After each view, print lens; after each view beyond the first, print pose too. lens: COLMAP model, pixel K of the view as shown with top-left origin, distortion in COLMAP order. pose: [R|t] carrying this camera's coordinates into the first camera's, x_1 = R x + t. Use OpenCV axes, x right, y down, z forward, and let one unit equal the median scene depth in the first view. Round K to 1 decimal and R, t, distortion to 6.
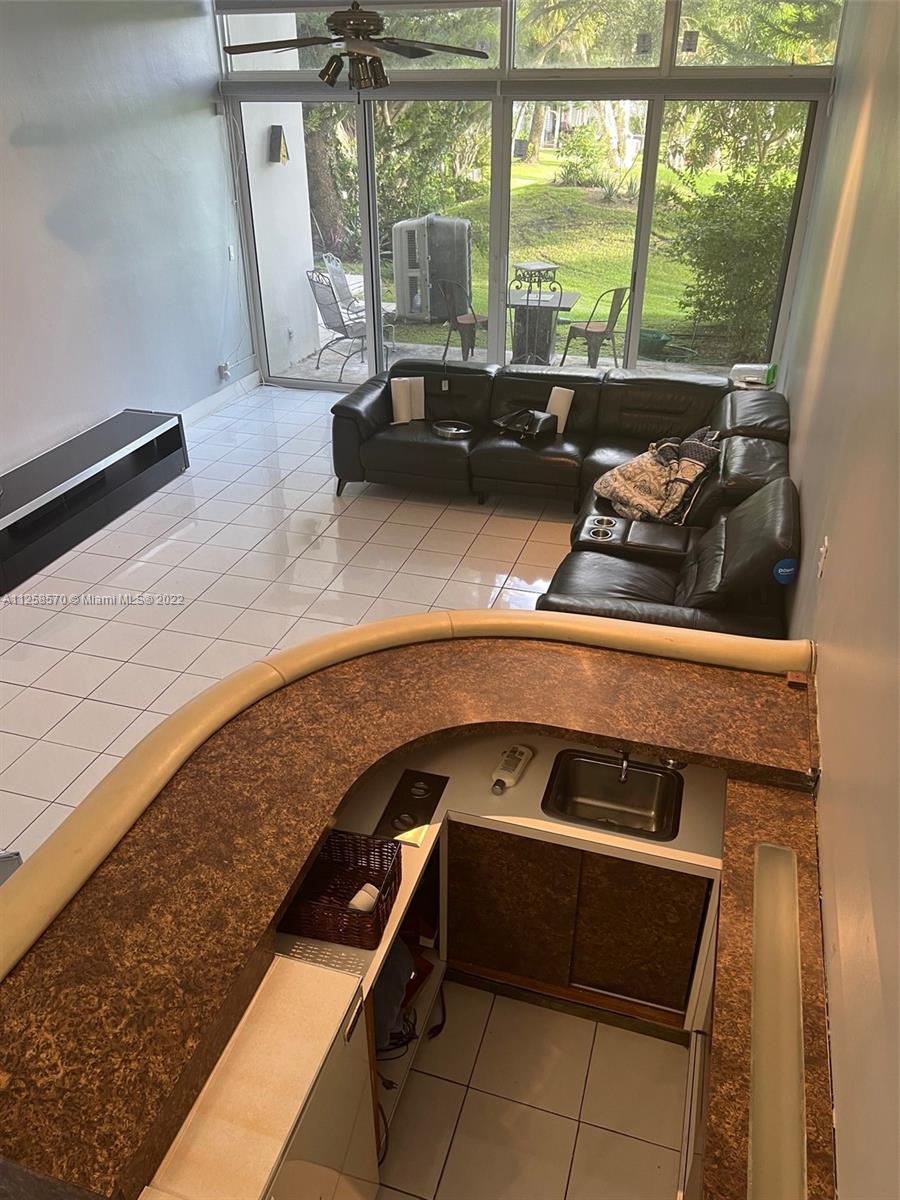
lens RADIAL K [[898.9, 0, 448.5], [0, 898.9, 613.0], [0, 0, 1]] dist [0.058815, -0.060429]
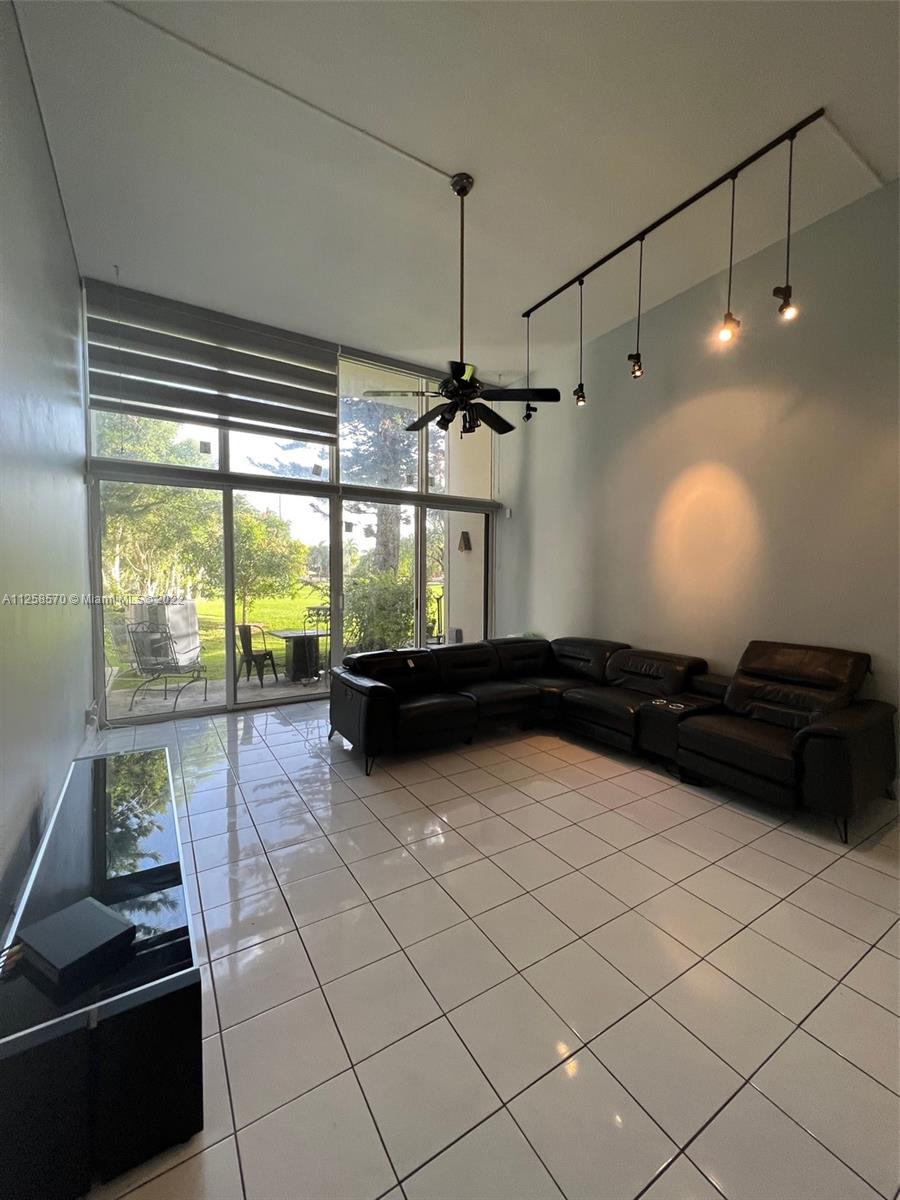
lens RADIAL K [[479.7, 0, 447.8], [0, 479.7, 603.2], [0, 0, 1]] dist [-0.003398, 0.000499]
pose [[0.643385, -0.027050, 0.765064, -0.486502], [0.379449, 0.879242, -0.288013, -0.111120], [-0.664886, 0.475606, 0.575956, 0.531139]]
